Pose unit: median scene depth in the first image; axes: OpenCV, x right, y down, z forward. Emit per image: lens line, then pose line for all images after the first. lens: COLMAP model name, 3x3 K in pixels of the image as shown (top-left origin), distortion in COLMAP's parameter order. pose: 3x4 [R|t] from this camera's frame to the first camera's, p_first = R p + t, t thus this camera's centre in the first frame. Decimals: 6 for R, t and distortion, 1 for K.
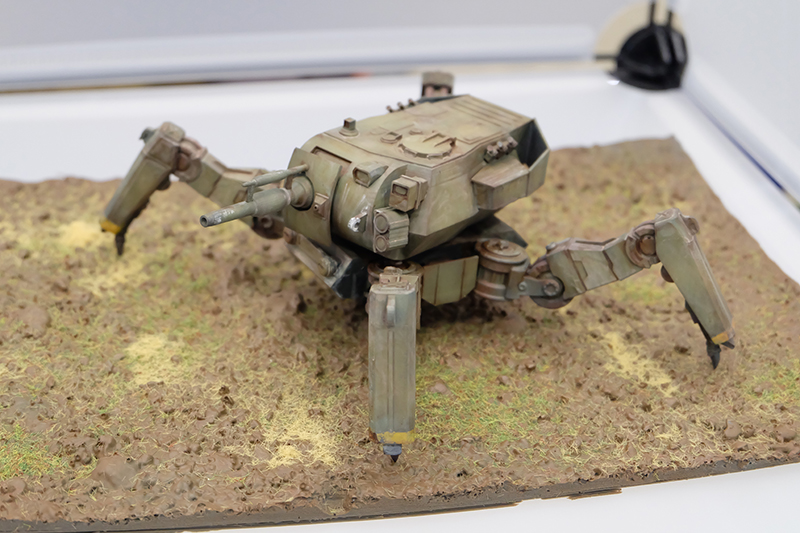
lens RADIAL K [[1514.4, 0, 400.0], [0, 1514.4, 266.5], [0, 0, 1]] dist [-0.006763, -0.059750]
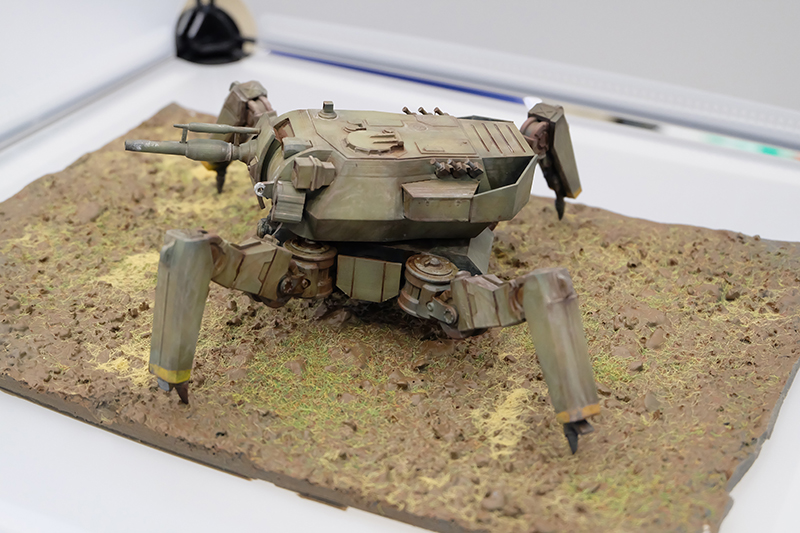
lens RADIAL K [[1514.4, 0, 400.0], [0, 1514.4, 266.5], [0, 0, 1]] dist [-0.006763, -0.059750]
pose [[0.774492, 0.270795, -0.571693, 0.633453], [-0.303296, 0.952053, 0.040075, -0.045847], [0.555134, 0.142355, 0.819489, 0.184143]]
